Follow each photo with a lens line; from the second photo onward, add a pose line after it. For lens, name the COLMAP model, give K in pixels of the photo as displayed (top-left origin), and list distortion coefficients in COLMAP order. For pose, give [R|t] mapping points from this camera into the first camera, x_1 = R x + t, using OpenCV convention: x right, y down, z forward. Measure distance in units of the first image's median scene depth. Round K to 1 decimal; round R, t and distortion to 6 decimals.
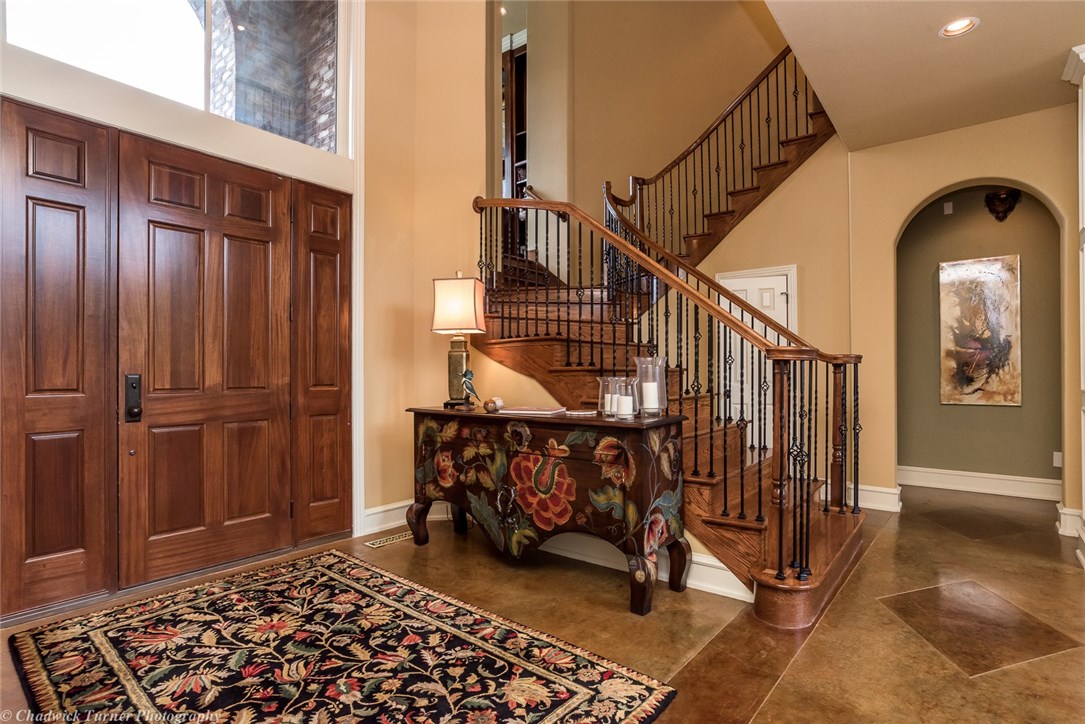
lens RADIAL K [[544.8, 0, 547.7], [0, 544.8, 367.7], [0, 0, 1]] dist [-0.016973, 0.007777]
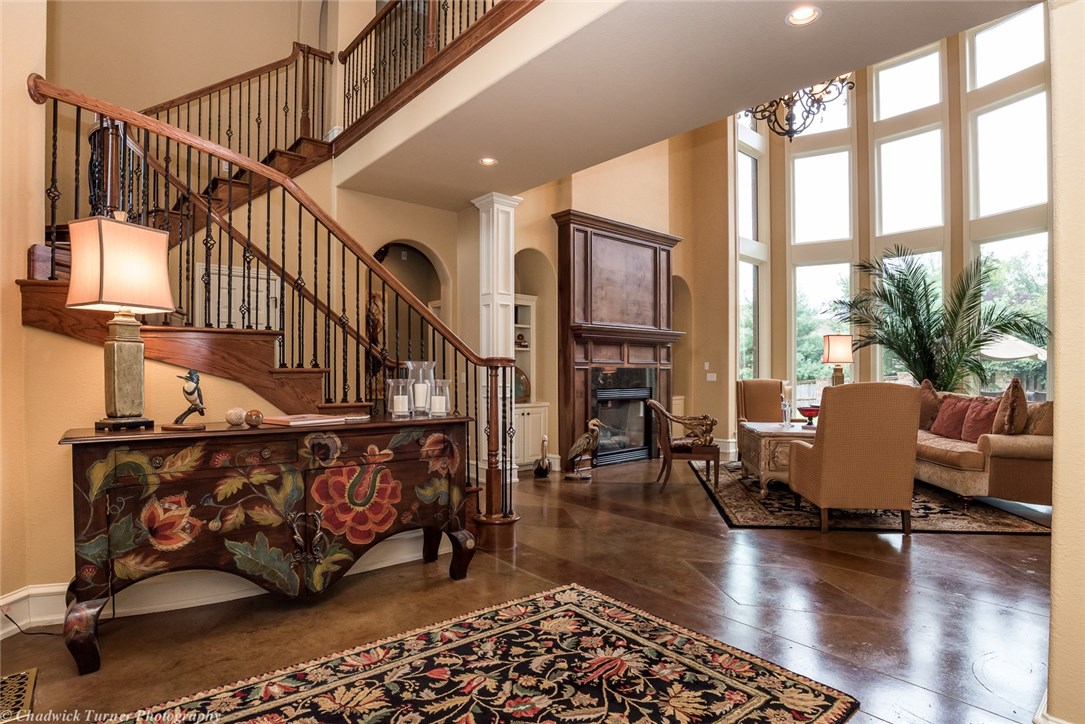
lens RADIAL K [[565.7, 0, 542.0], [0, 565.7, 367.4], [0, 0, 1]] dist [-0.055908, 0.024132]
pose [[0.194551, 0.014387, 0.980787, -0.980838], [-0.013996, 0.999831, -0.011890, 0.003604], [-0.980792, -0.011414, 0.194720, 0.573813]]
